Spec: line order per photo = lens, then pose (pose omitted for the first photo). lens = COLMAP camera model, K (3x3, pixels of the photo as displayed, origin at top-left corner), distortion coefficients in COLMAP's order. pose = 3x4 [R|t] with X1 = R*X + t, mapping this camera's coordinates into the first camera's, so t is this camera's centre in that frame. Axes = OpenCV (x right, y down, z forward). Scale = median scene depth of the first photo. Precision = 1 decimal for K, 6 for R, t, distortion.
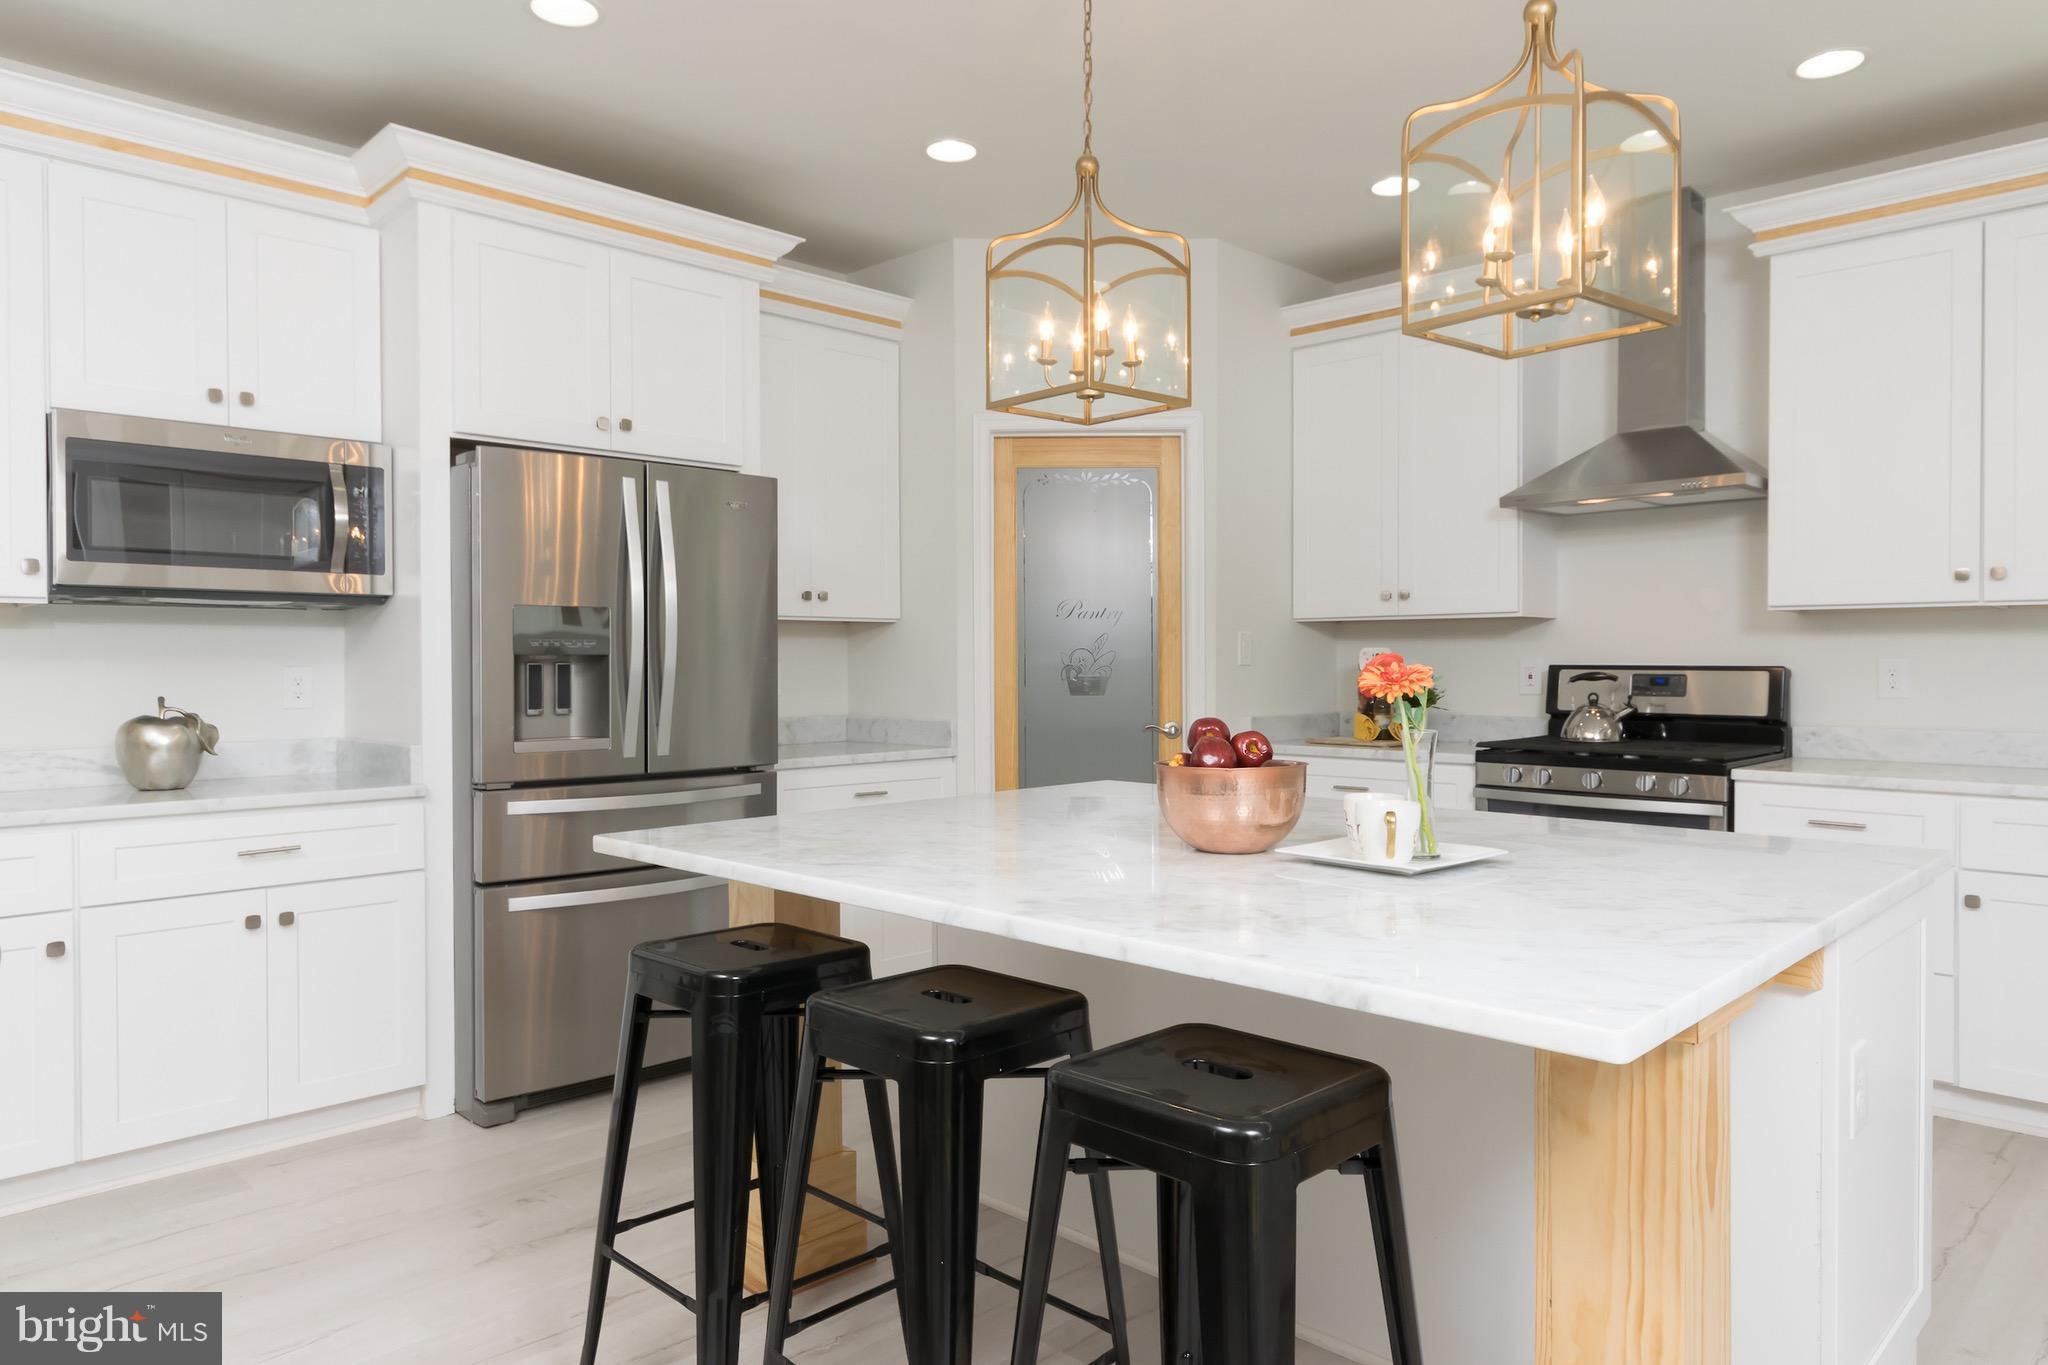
lens RADIAL K [[1312.0, 0, 1039.3], [0, 1312.0, 673.2], [0, 0, 1]] dist [-0.004134, 0.002561]
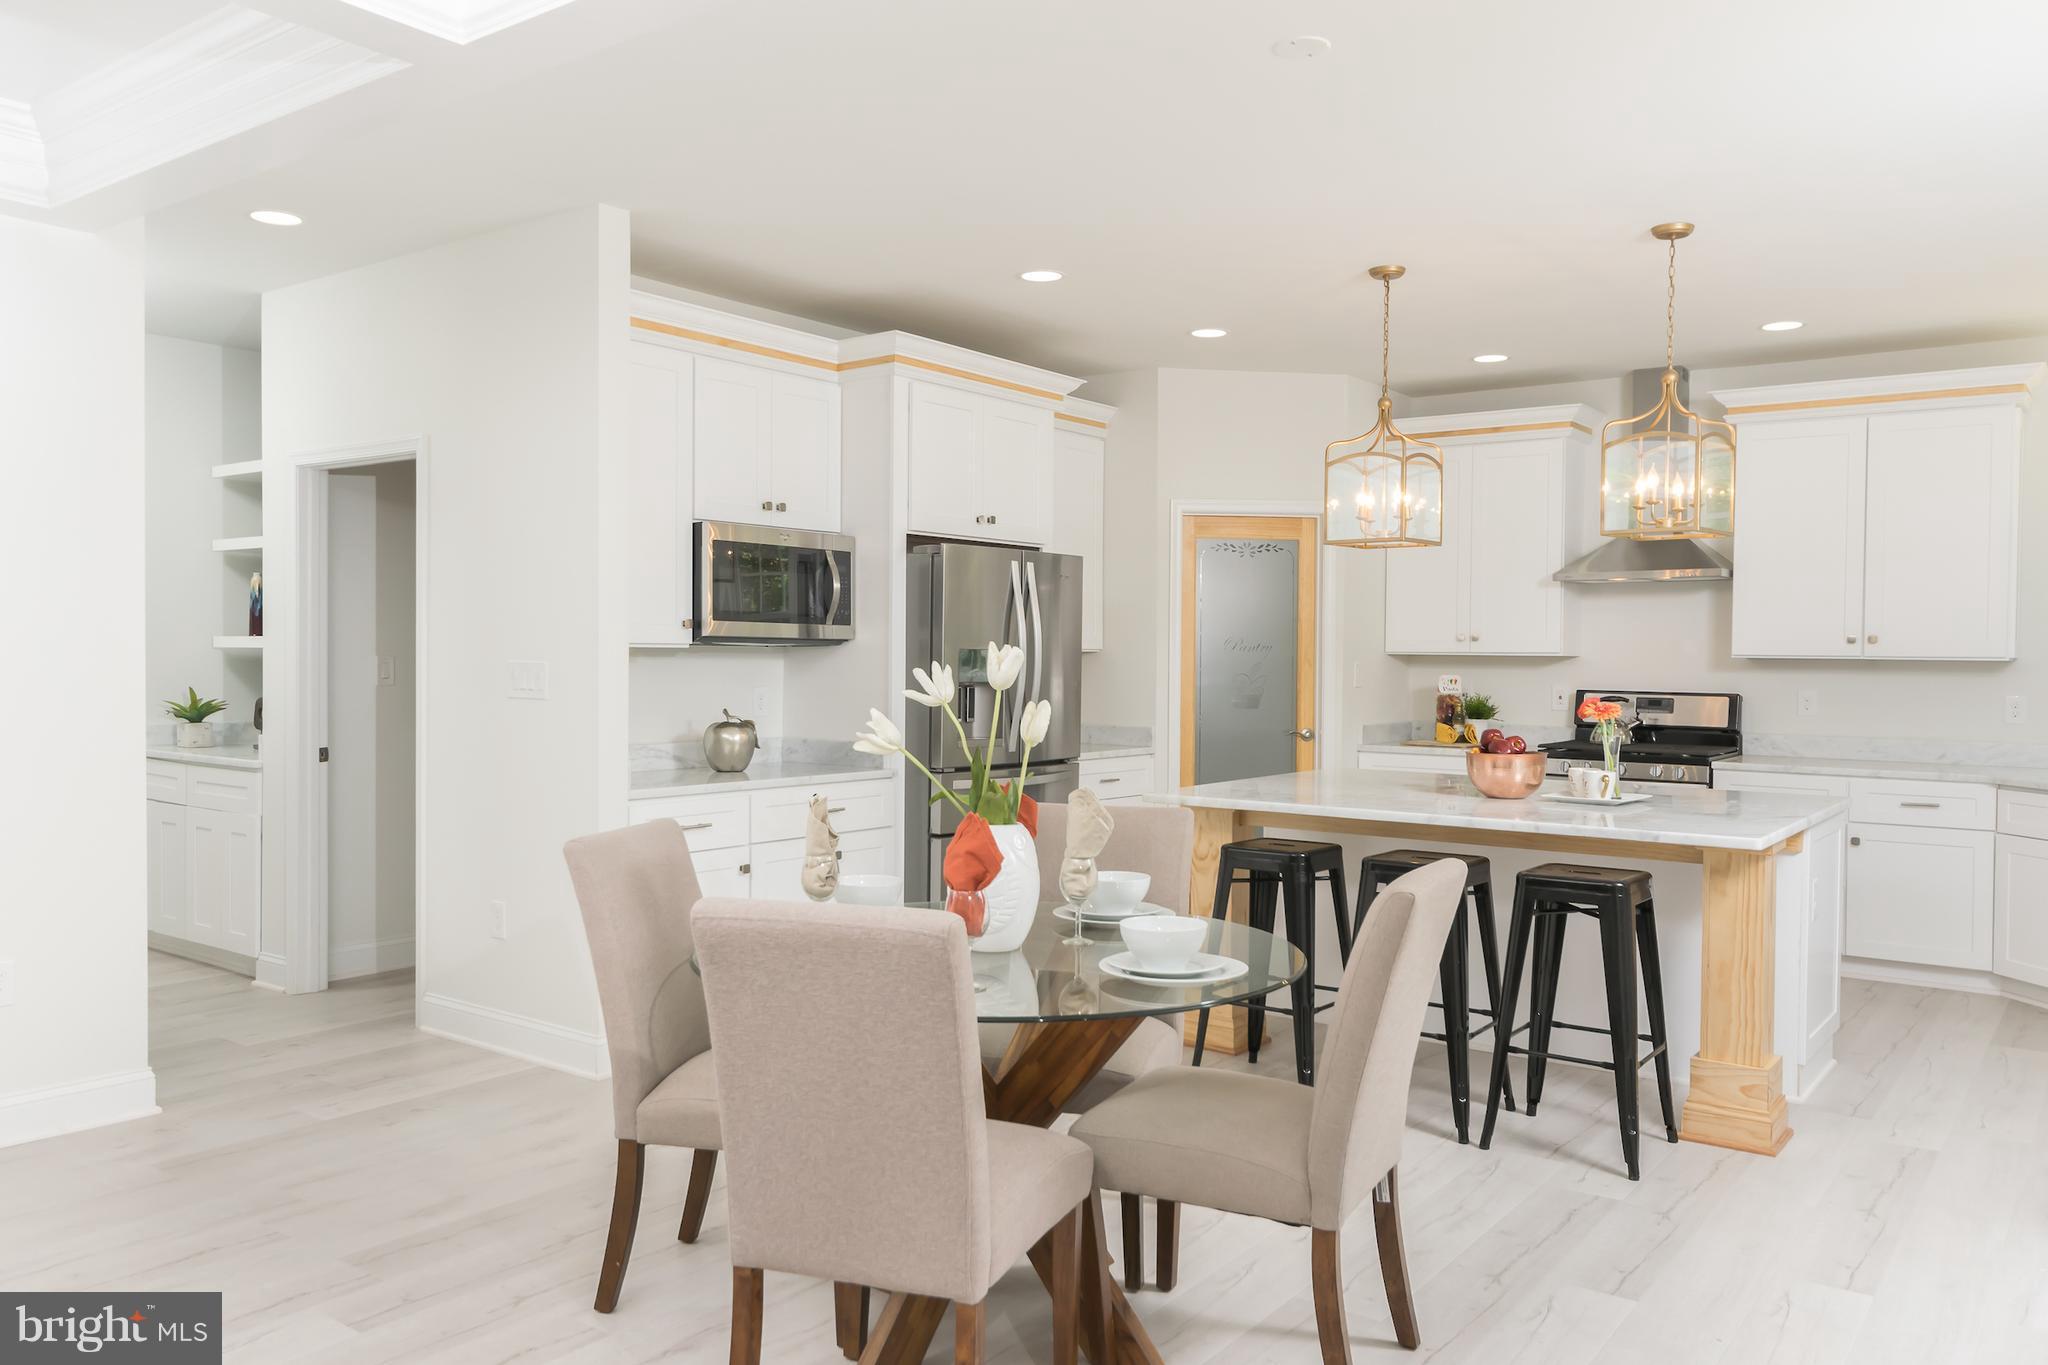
lens RADIAL K [[1529.7, 0, 1011.8], [0, 1529.7, 681.8], [0, 0, 1]] dist [-0.001673, -0.003832]
pose [[0.992033, 0.009108, 0.125645, -0.483480], [-0.010294, 0.999908, 0.008790, -0.026302], [-0.125554, -0.010014, 0.992036, -0.639162]]
